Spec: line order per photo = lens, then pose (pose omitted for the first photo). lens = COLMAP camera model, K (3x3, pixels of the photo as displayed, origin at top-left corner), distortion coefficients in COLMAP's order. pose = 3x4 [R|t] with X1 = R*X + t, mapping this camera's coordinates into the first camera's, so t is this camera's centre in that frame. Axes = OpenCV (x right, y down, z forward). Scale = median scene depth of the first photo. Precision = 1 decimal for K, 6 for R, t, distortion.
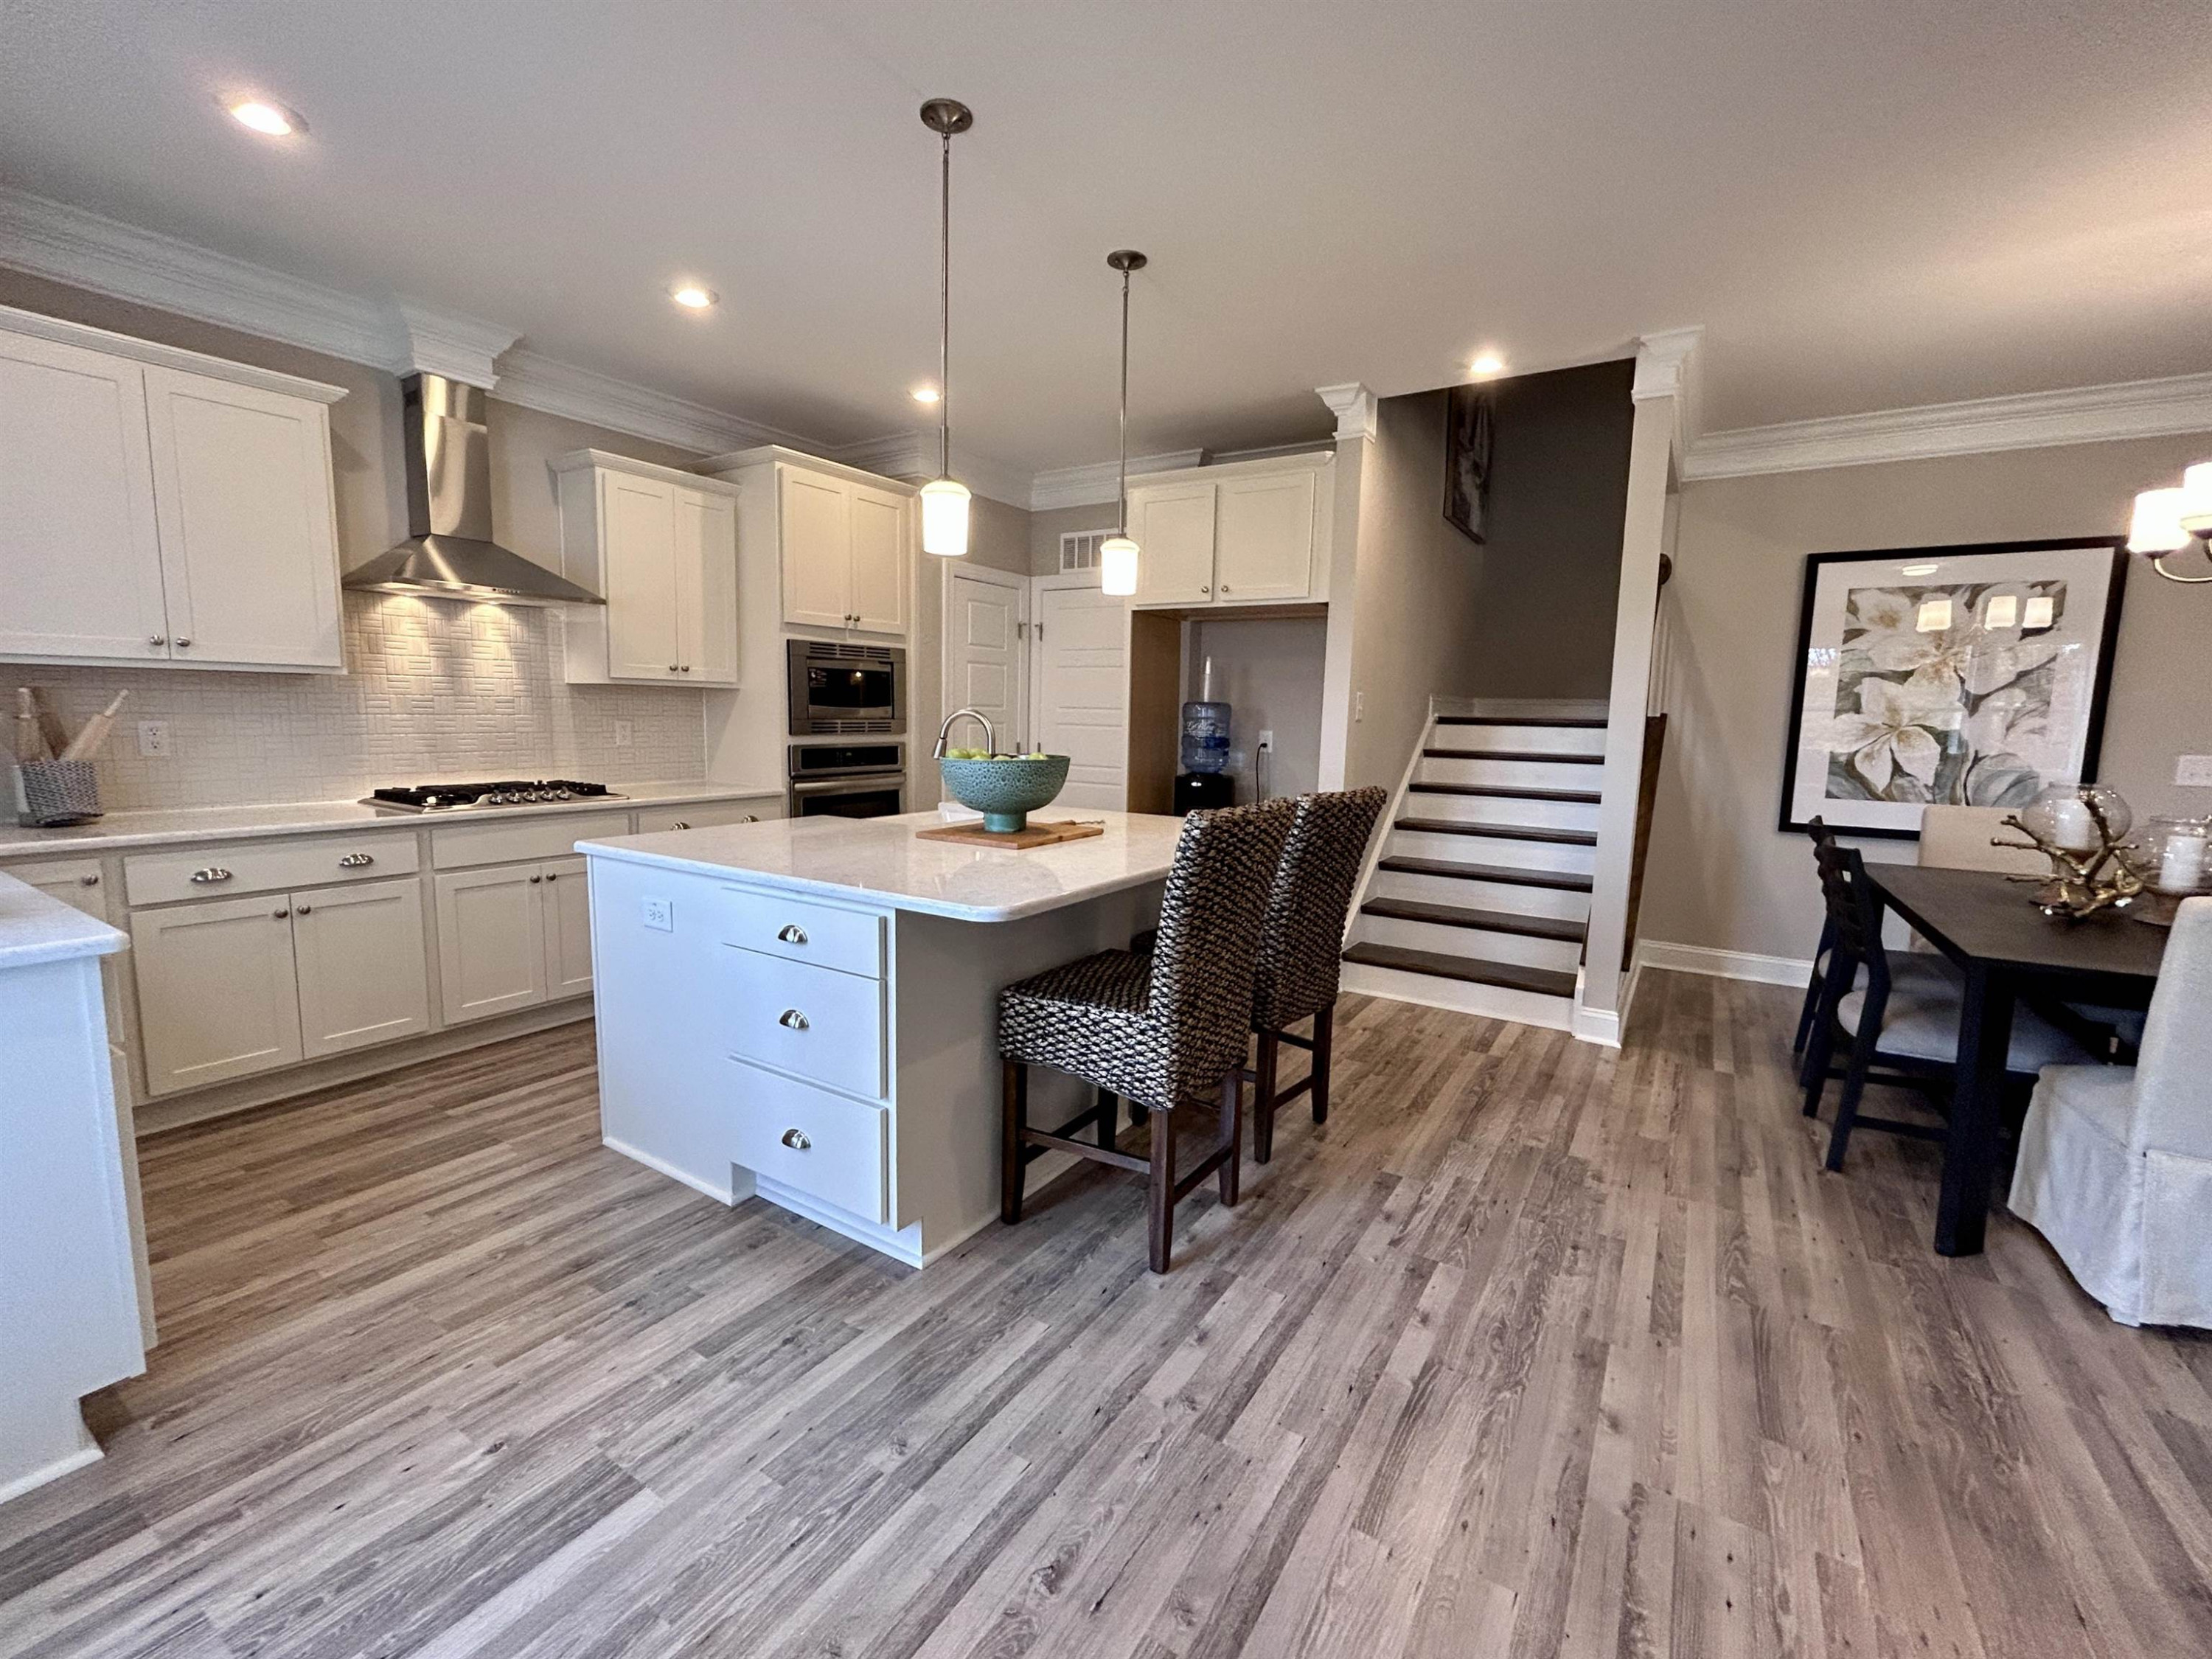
lens RADIAL K [[941.2, 0, 1106.9], [0, 941.2, 824.9], [0, 0, 1]] dist [-0.001829, 0.000849]
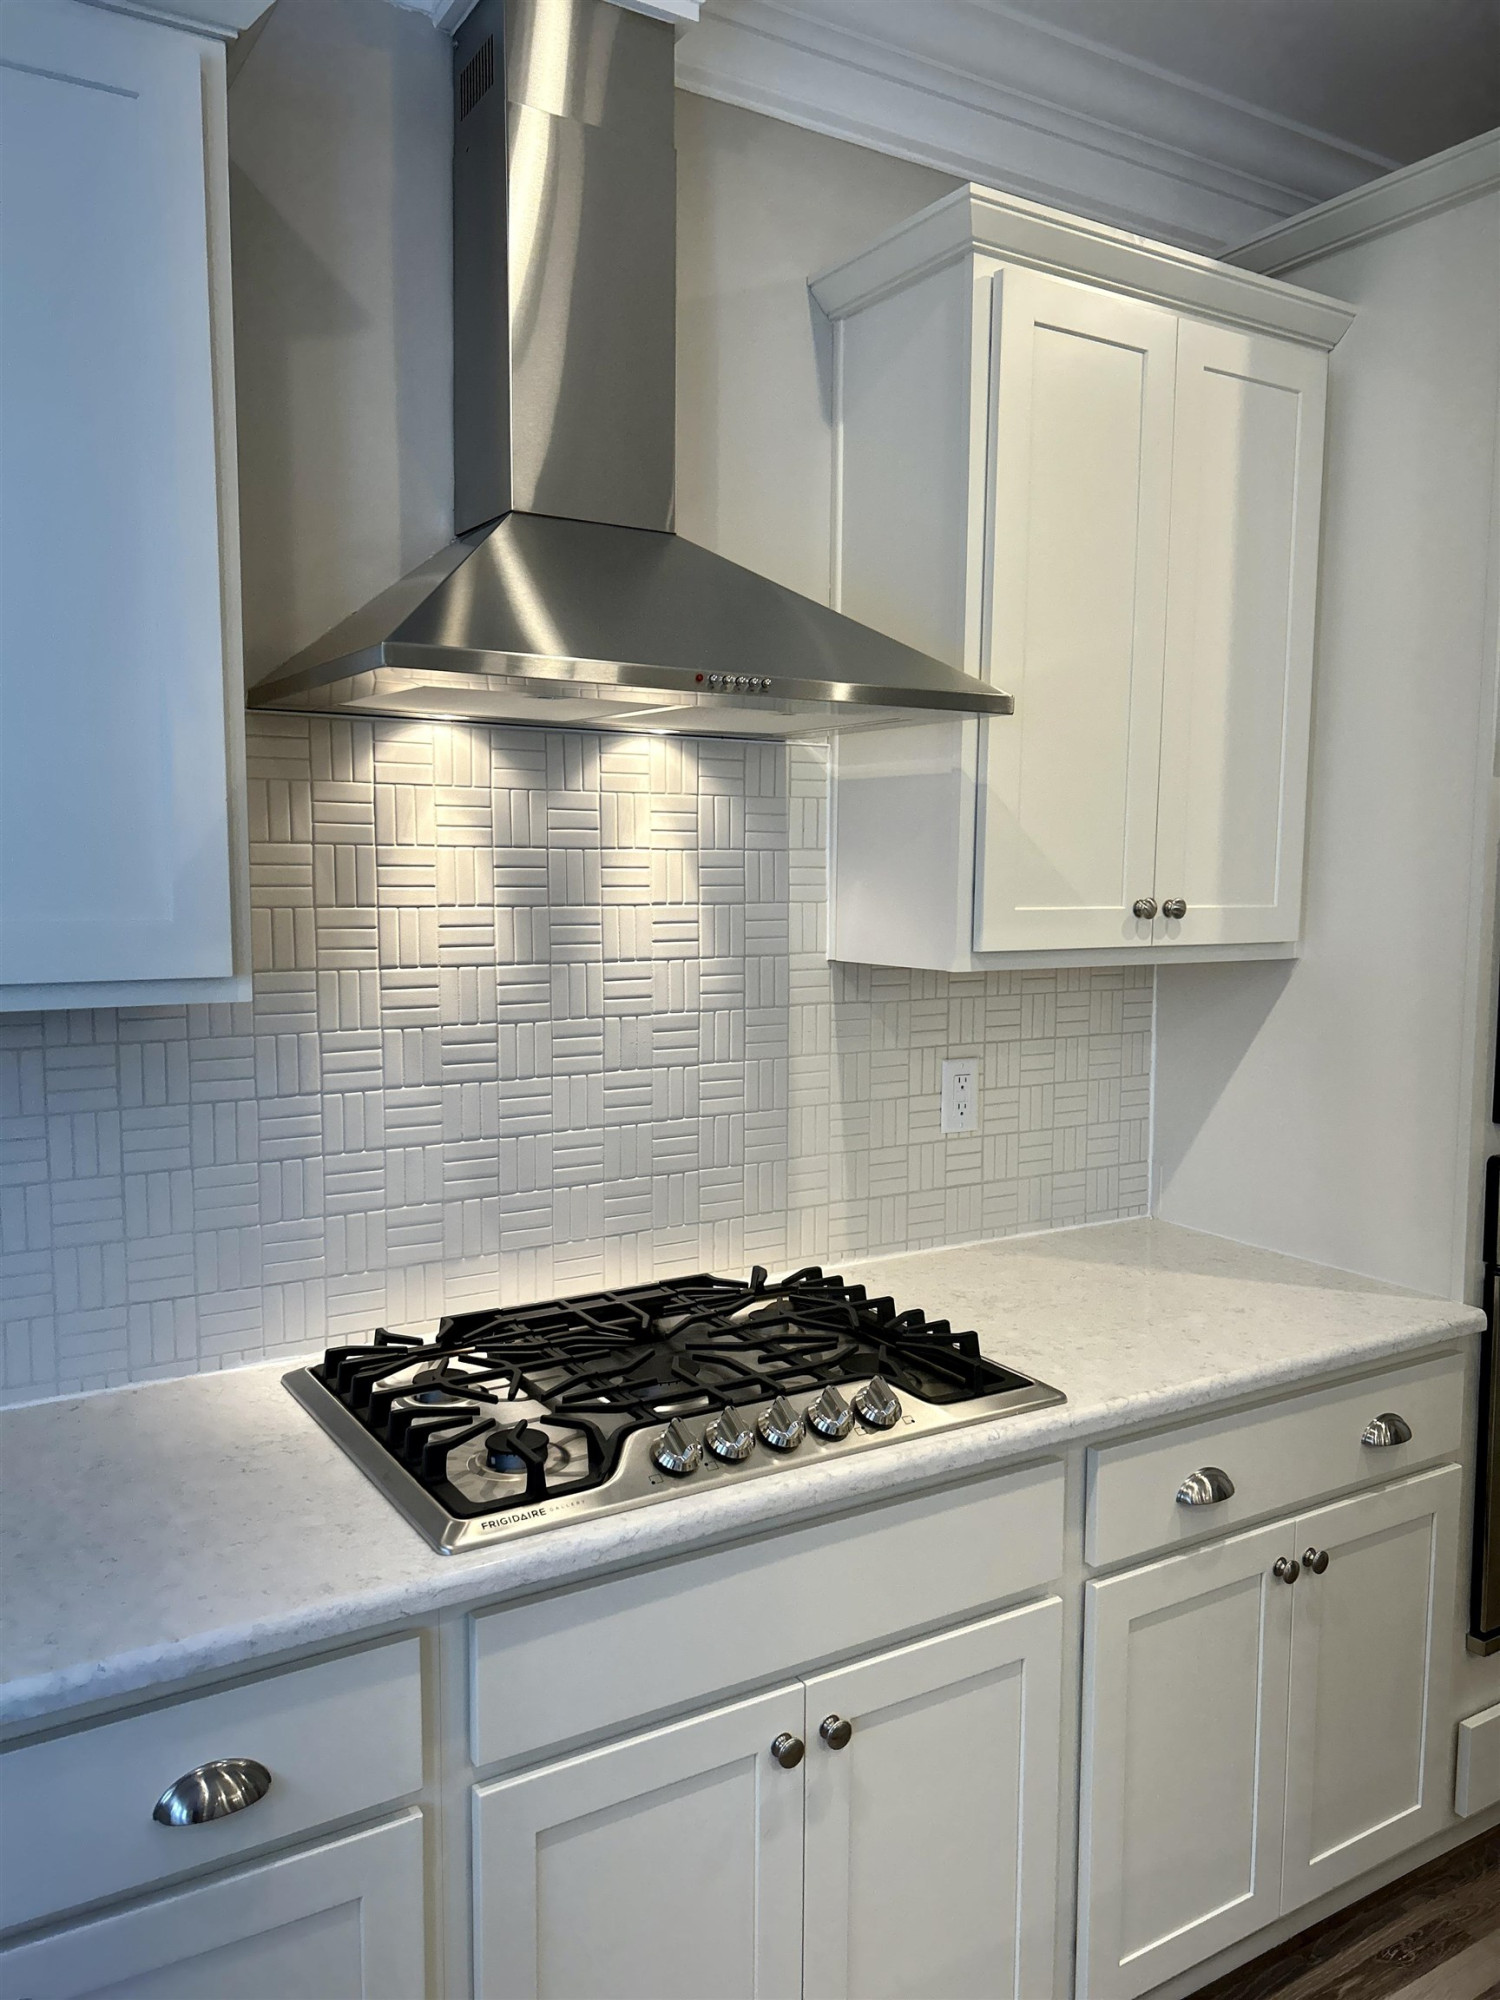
lens RADIAL K [[1492.2, 0, 750.0], [0, 1492.2, 1000.0], [0, 0, 1]] dist [0.074504, -0.089346]
pose [[0.903995, 0.015569, -0.427260, -0.452716], [-0.035295, 0.998643, -0.038288, -0.139981], [0.426084, 0.049693, 0.903318, 0.619792]]
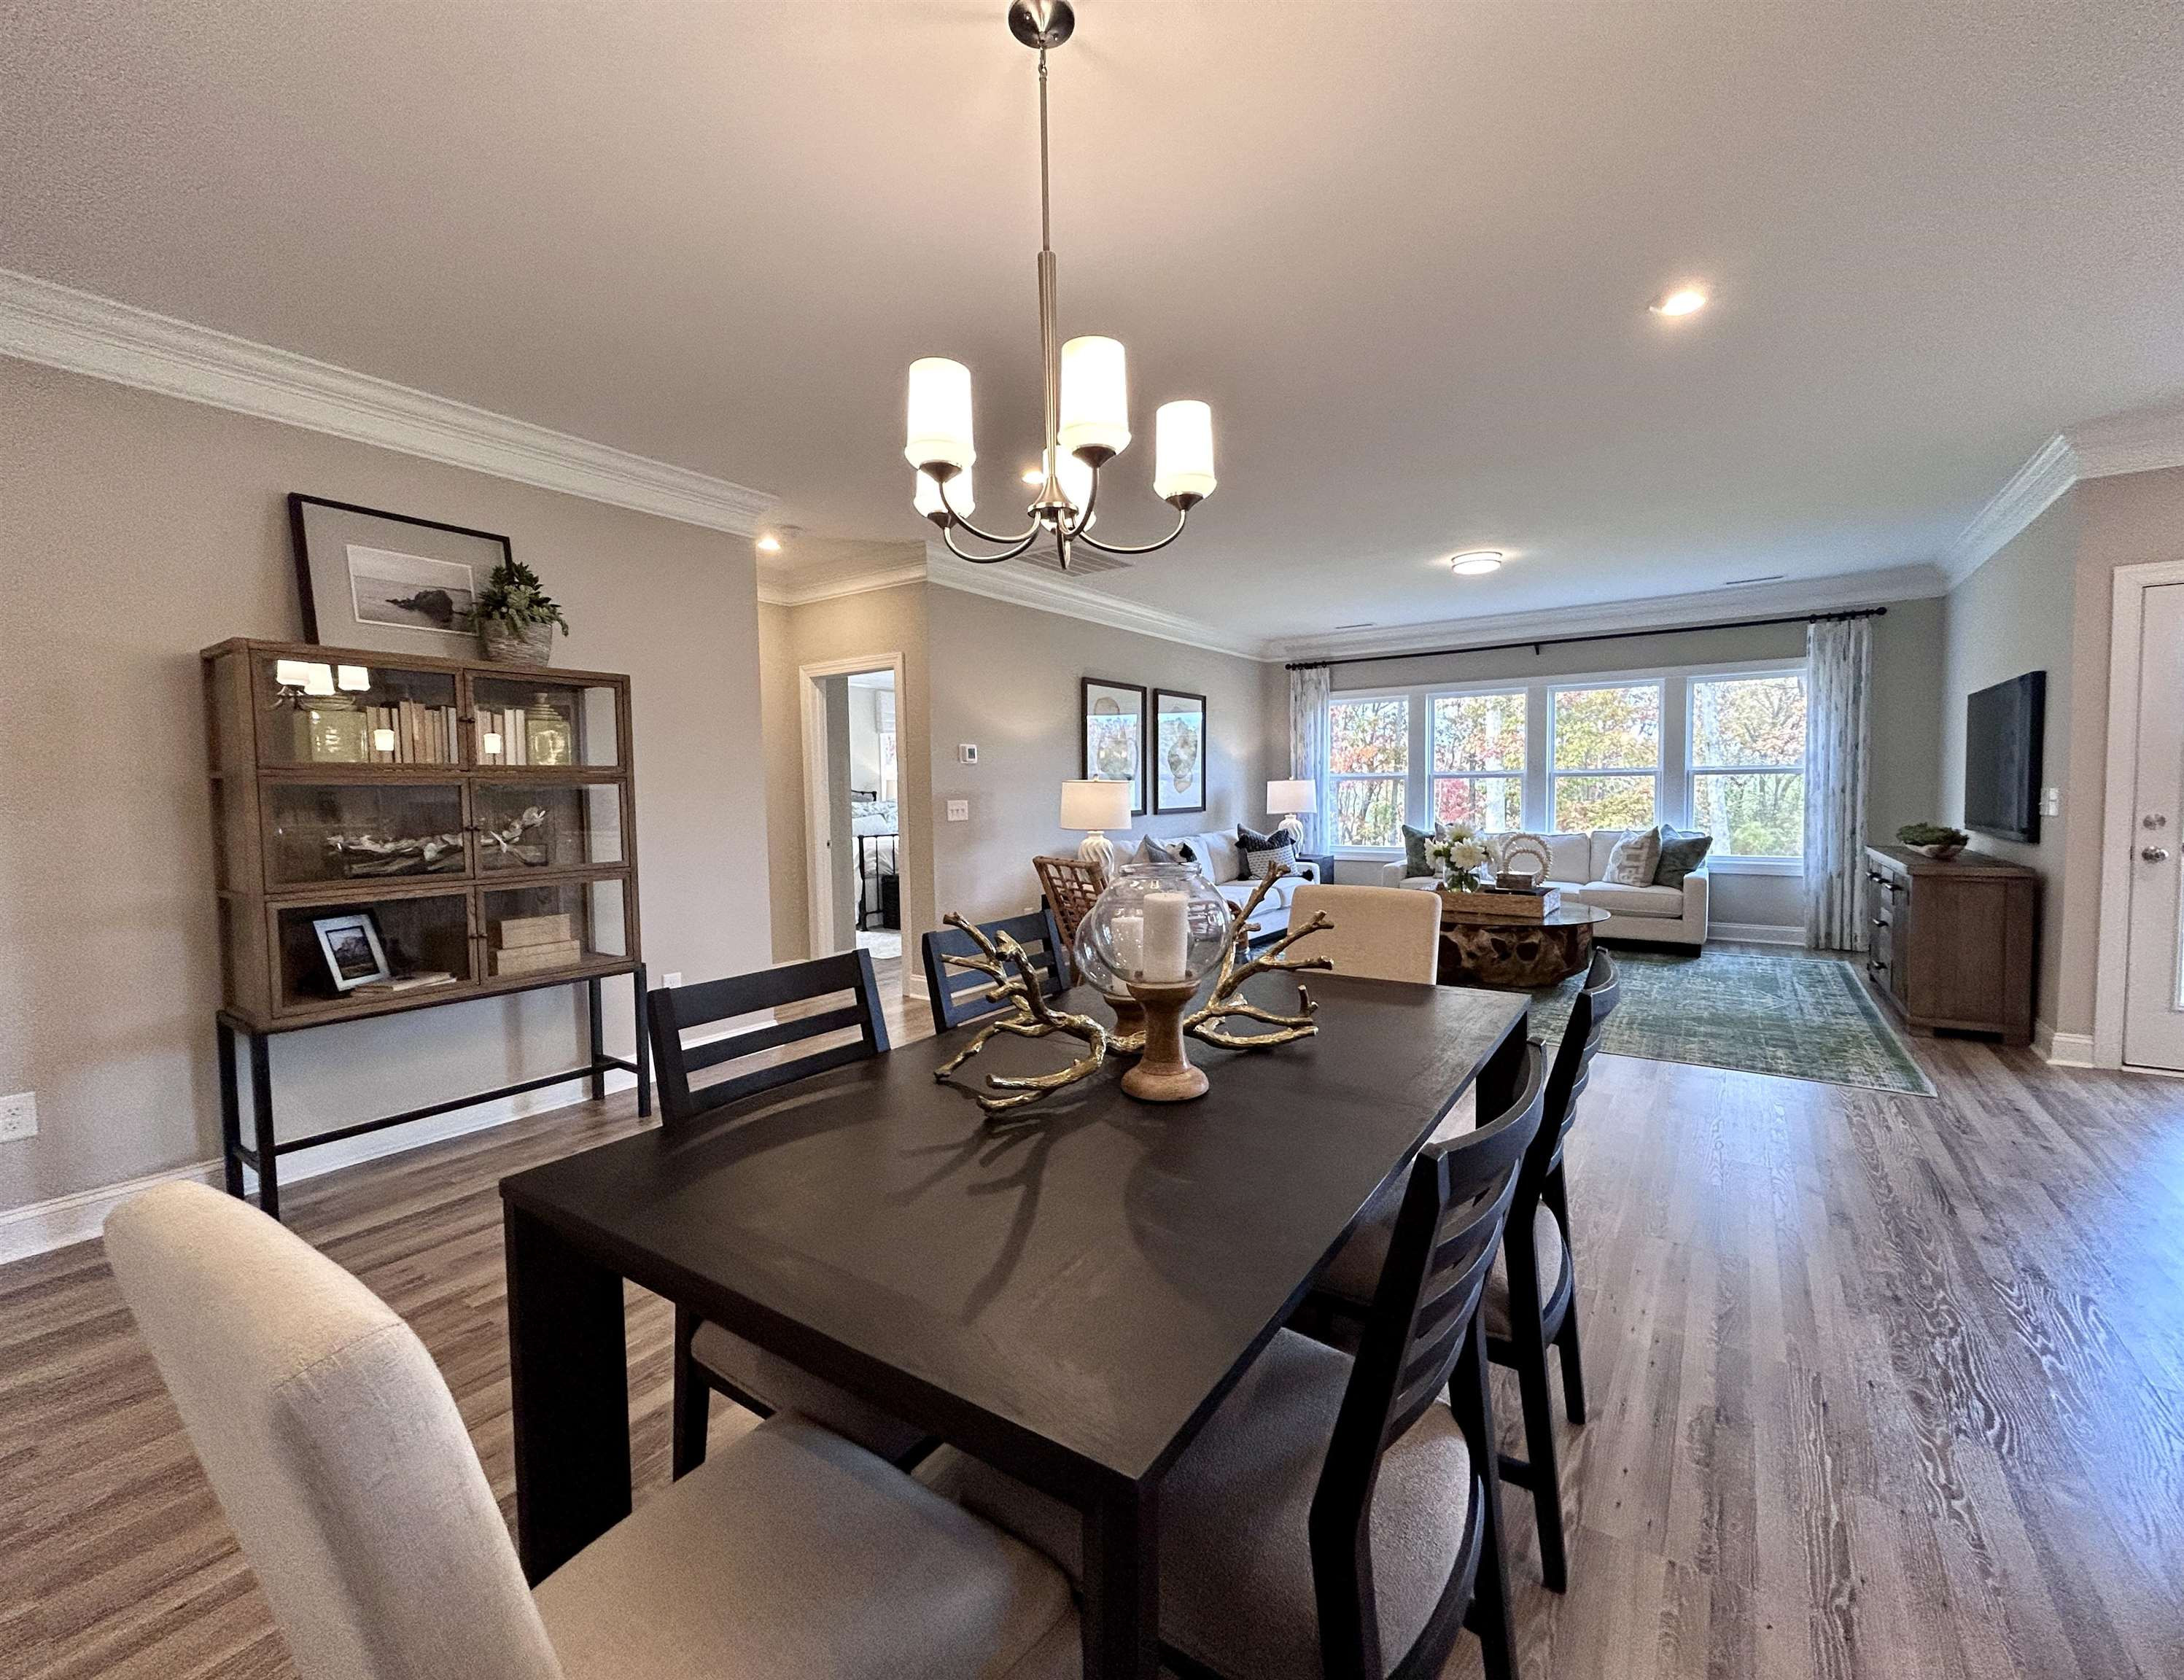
lens RADIAL K [[907.1, 0, 1122.4], [0, 907.1, 840.3], [0, 0, 1]] dist [0.007489, -0.000062]
pose [[-0.999689, -0.007759, 0.023692, 0.874427], [-0.003352, 0.983534, 0.180693, -0.131331], [-0.024704, 0.180558, -0.983254, 1.270280]]
